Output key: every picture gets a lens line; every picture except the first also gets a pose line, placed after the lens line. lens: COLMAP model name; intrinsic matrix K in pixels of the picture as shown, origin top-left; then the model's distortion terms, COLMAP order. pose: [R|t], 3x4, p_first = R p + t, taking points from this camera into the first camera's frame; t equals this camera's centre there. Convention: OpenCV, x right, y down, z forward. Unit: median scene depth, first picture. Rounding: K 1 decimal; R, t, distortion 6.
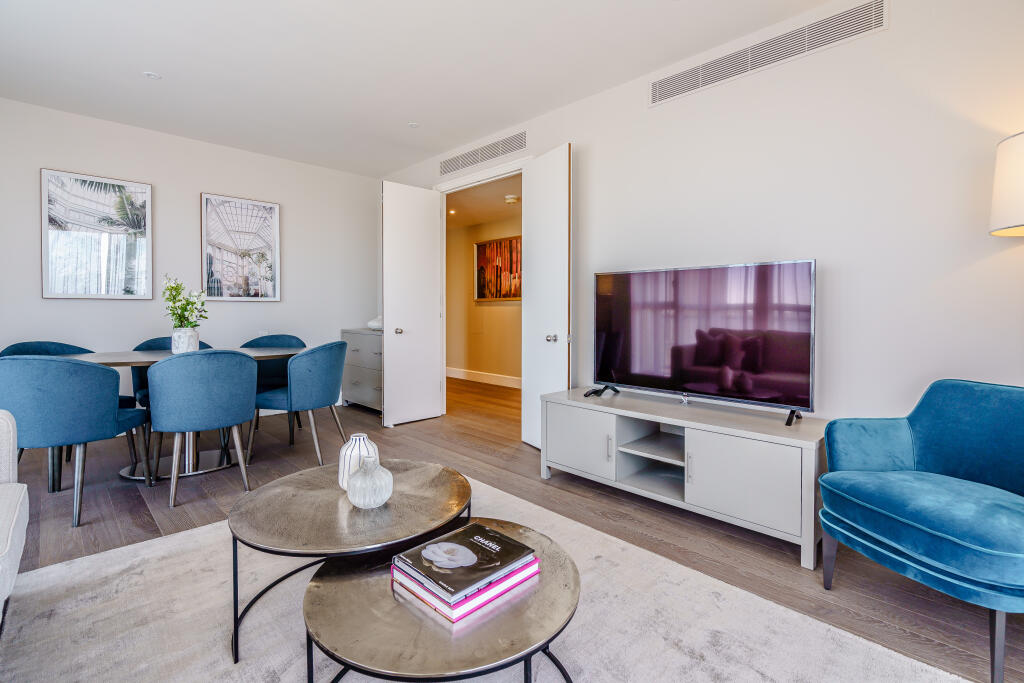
lens RADIAL K [[471.6, 0, 497.5], [0, 471.6, 314.6], [0, 0, 1]] dist [0.005638, 0.001281]
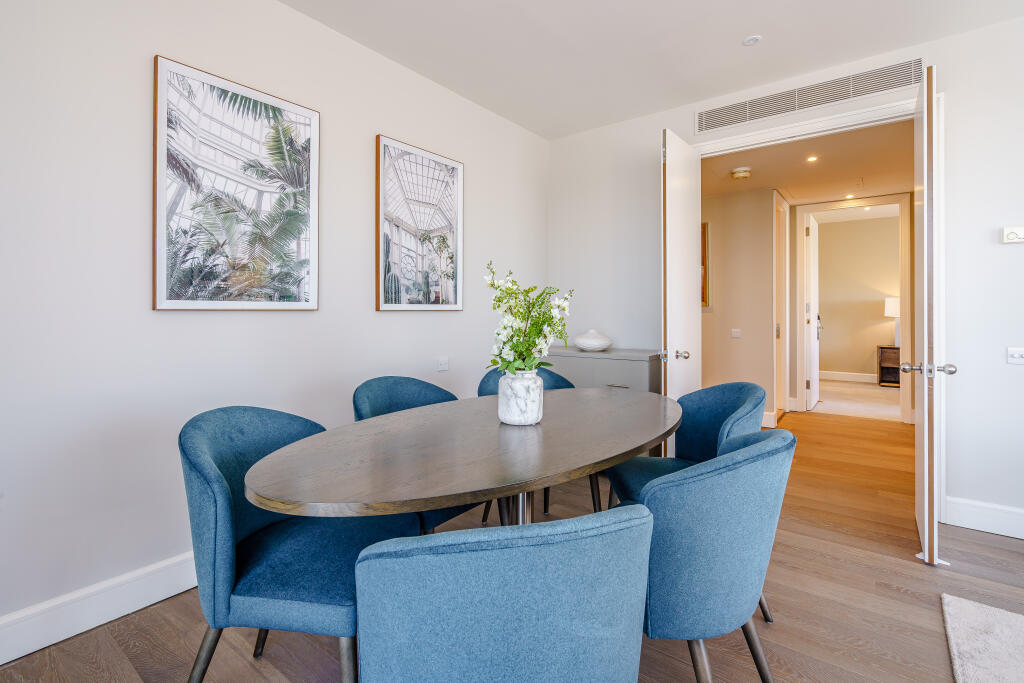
lens RADIAL K [[471.6, 0, 488.3], [0, 471.6, 307.9], [0, 0, 1]] dist [0.005638, 0.001281]
pose [[0.988929, -0.001348, 0.148386, -0.569121], [0.003092, 0.999929, -0.011519, -0.025492], [-0.148360, 0.011850, 0.988862, 0.372008]]
